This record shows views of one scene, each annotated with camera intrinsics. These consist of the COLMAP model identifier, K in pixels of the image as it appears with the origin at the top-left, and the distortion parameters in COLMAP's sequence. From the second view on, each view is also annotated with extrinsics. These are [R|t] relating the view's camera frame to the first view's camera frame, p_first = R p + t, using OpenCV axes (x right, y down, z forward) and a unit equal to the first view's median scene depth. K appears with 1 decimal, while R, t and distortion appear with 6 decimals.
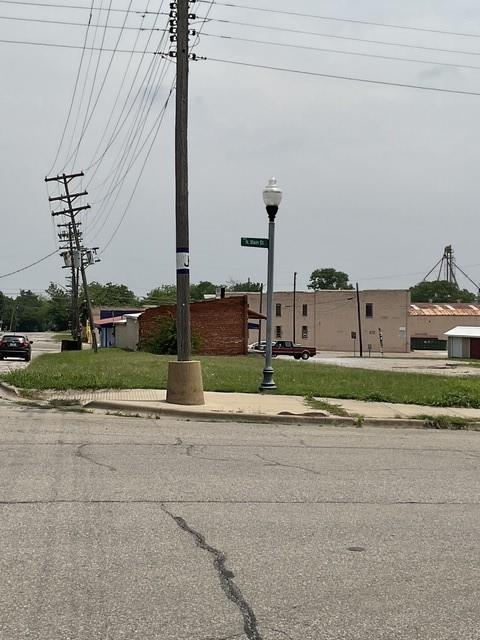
lens RADIAL K [[929.3, 0, 240.0], [0, 929.3, 320.0], [0, 0, 1]] dist [0.000053, 0.001068]
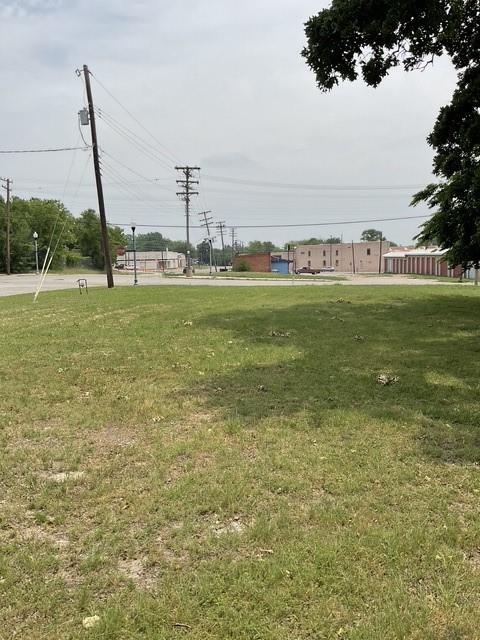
lens RADIAL K [[538.0, 0, 240.0], [0, 538.0, 320.0], [0, 0, 1]] dist [0.080793, -0.002152]
pose [[0.975018, -0.001588, -0.222120, 0.129947], [0.026939, 0.993438, 0.111150, -0.001099], [0.220486, -0.114357, 0.968663, -0.291117]]
